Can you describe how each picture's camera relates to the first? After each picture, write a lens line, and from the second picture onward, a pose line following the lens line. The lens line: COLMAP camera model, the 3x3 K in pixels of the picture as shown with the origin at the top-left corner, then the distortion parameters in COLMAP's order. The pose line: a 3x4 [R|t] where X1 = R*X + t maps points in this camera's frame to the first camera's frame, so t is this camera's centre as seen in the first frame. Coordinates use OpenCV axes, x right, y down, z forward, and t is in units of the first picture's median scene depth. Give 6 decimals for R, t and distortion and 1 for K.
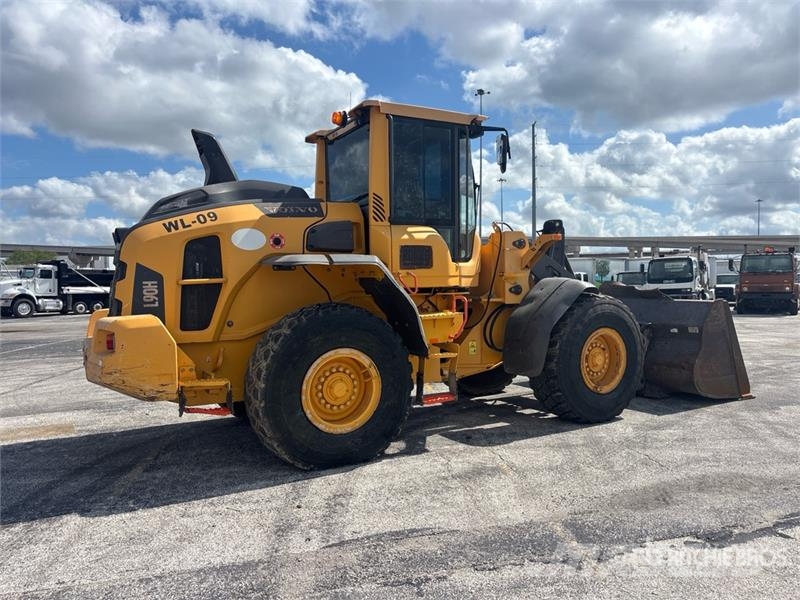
lens RADIAL K [[595.7, 0, 404.4], [0, 595.7, 302.2], [0, 0, 1]] dist [0.029803, -0.032151]
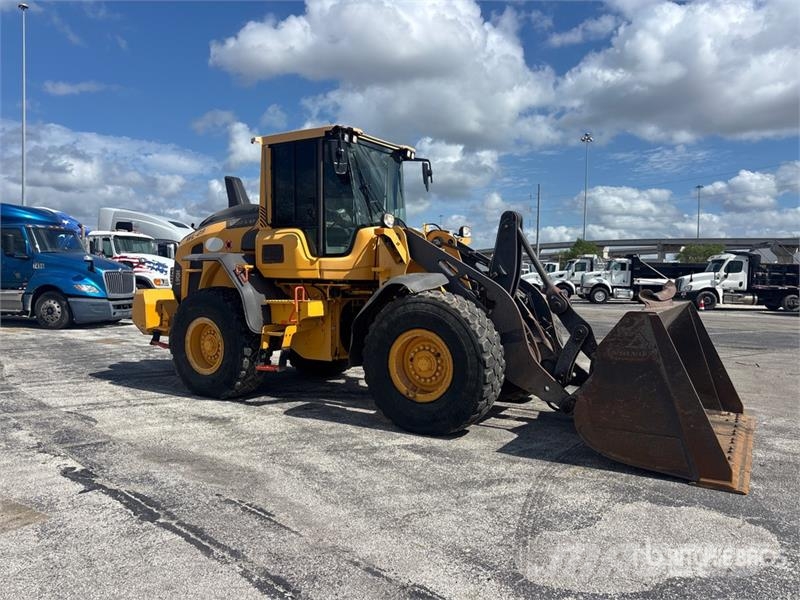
lens RADIAL K [[595.7, 0, 404.4], [0, 595.7, 302.2], [0, 0, 1]] dist [0.029803, -0.032151]
pose [[0.488843, 0.057012, -0.870507, 1.134374], [-0.046250, 0.998153, 0.039400, -0.032482], [0.871145, 0.021000, 0.490576, 0.560810]]
